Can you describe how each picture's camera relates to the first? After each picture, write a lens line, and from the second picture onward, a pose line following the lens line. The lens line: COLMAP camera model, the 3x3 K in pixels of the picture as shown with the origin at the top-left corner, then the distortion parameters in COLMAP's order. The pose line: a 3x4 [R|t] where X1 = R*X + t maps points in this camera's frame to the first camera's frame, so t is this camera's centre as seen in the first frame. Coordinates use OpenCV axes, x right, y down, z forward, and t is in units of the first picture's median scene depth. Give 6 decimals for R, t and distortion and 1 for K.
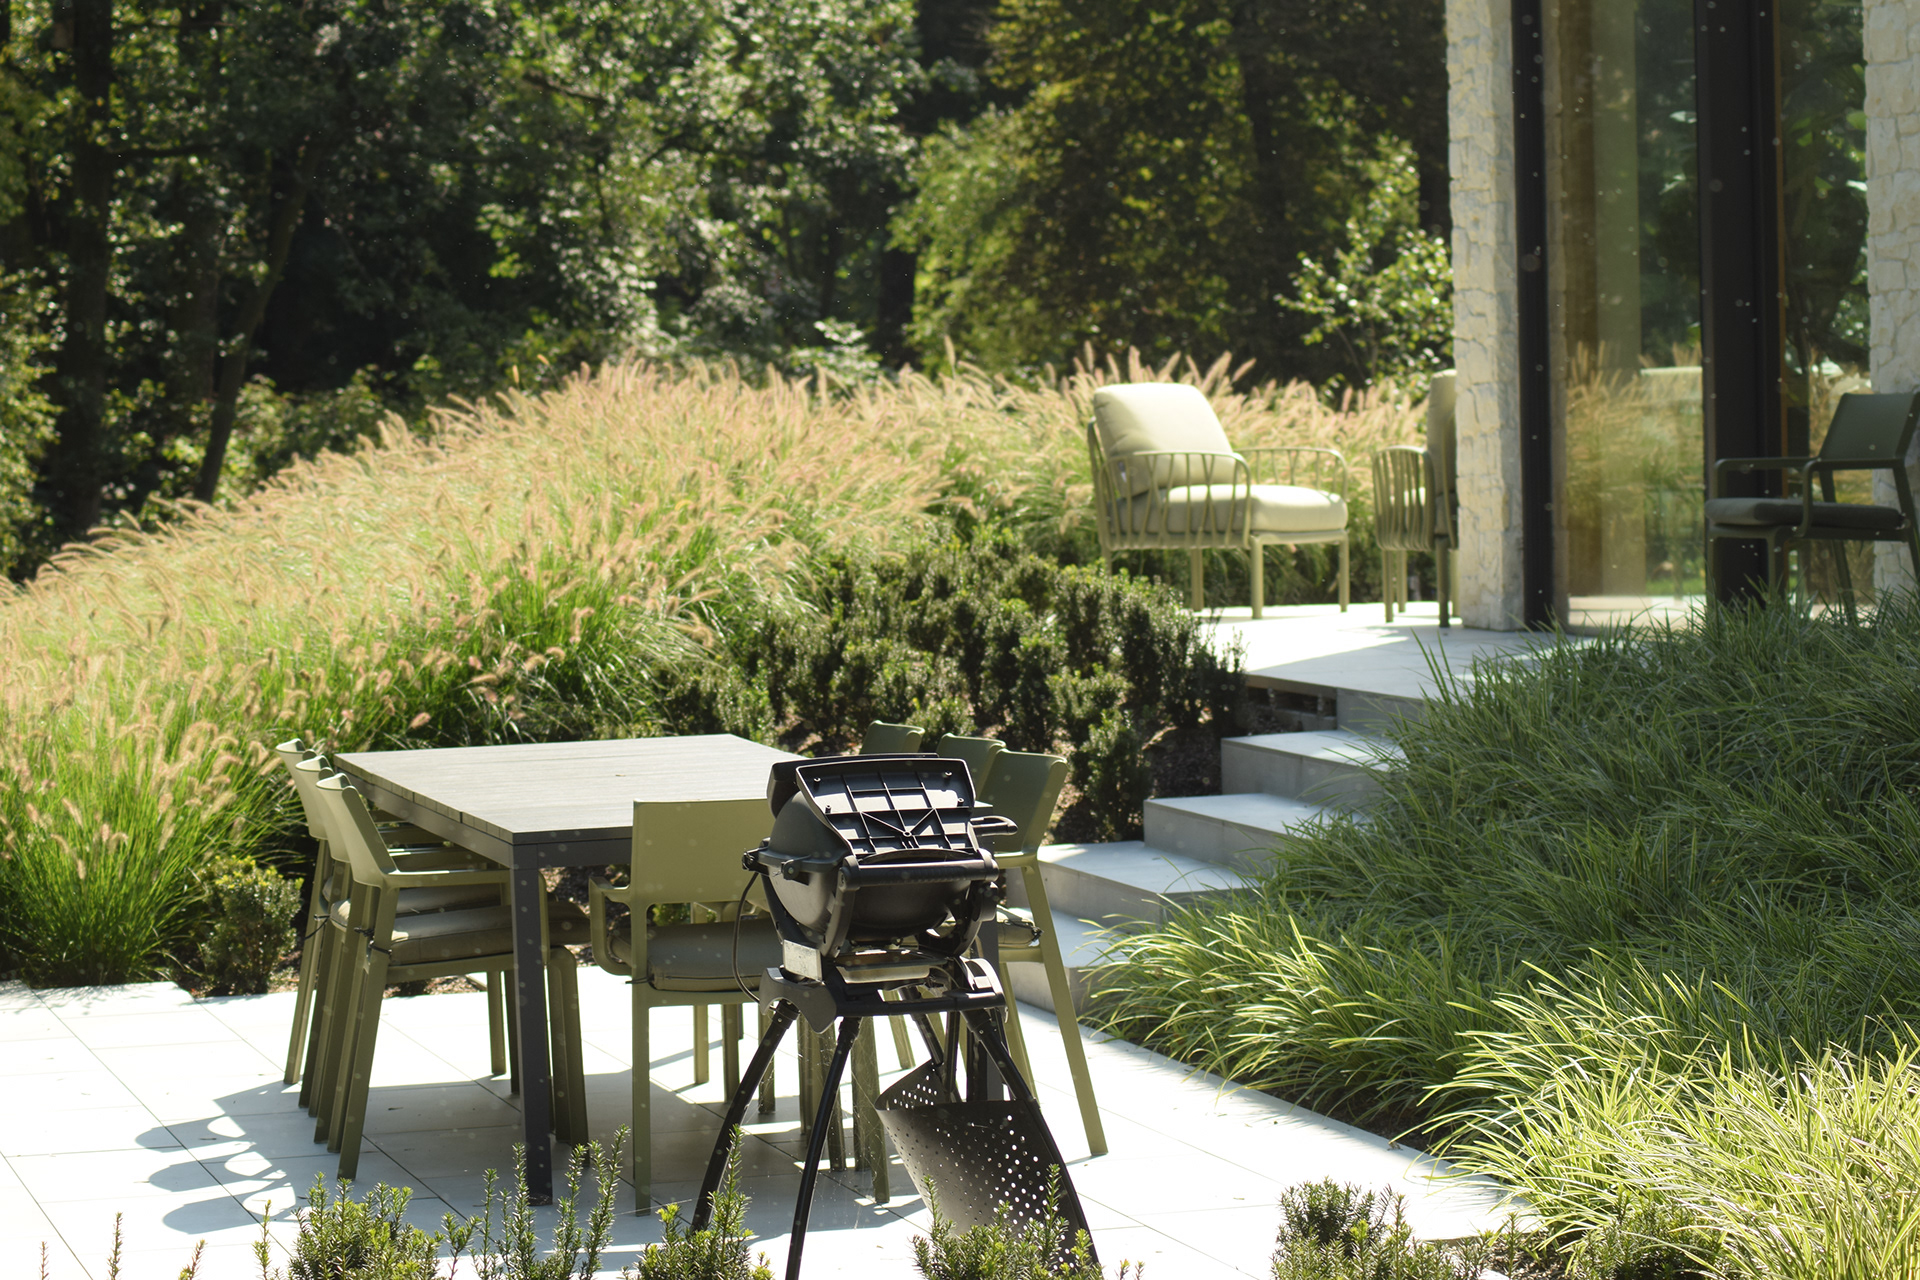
lens RADIAL K [[11160.0, 0, 960.0], [0, 11160.0, 640.0], [0, 0, 1]] dist [-2.059061, -5.723383]
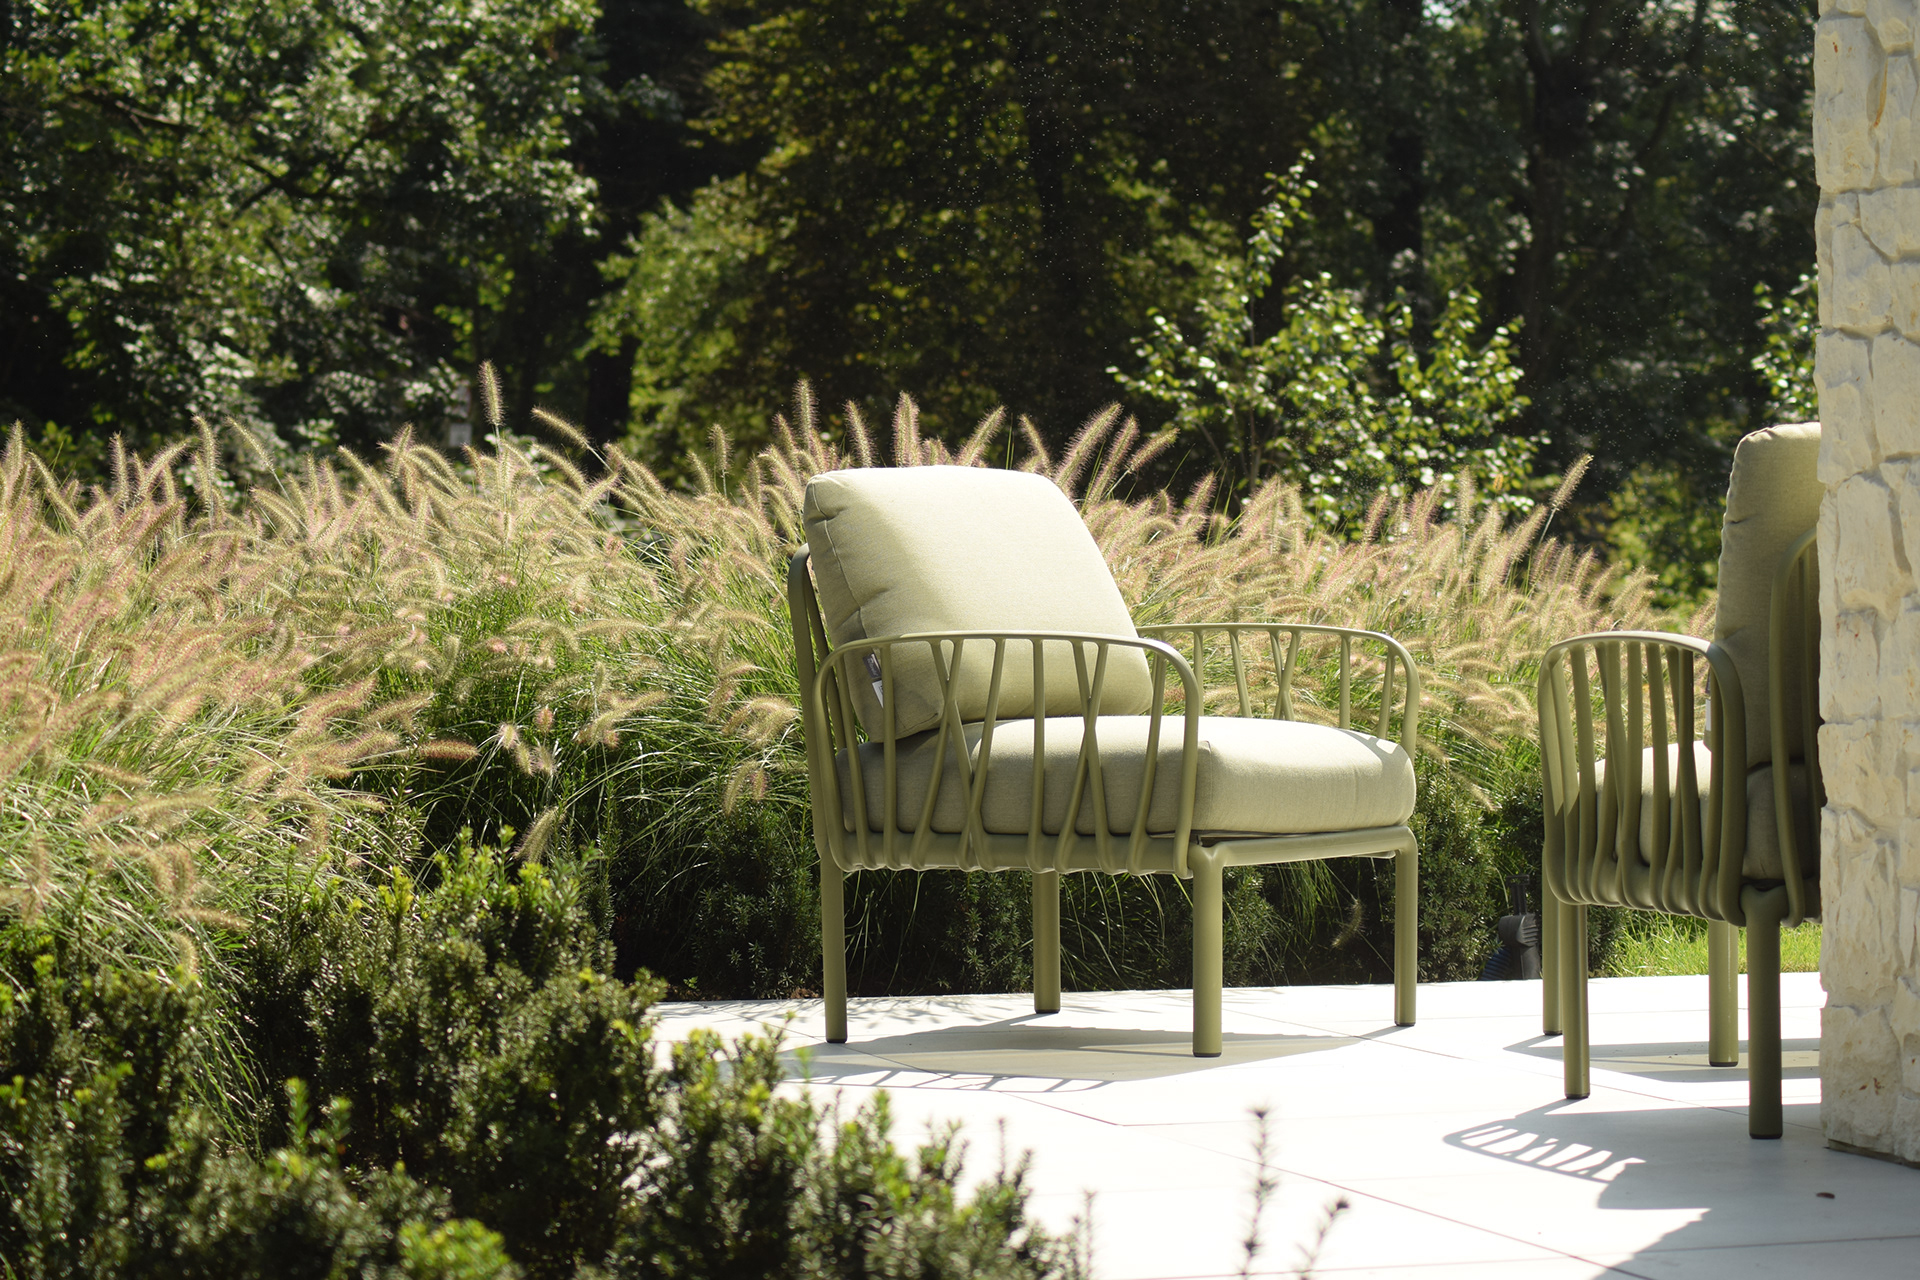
lens RADIAL K [[5798.9, 0, 960.0], [0, 5798.9, 640.0], [0, 0, 1]] dist [0.818050, -0.331906]
pose [[0.999431, 0.012850, 0.031196, 0.008522], [-0.012610, 0.999889, -0.007878, -0.011479], [-0.031294, 0.007480, 0.999482, 0.607464]]
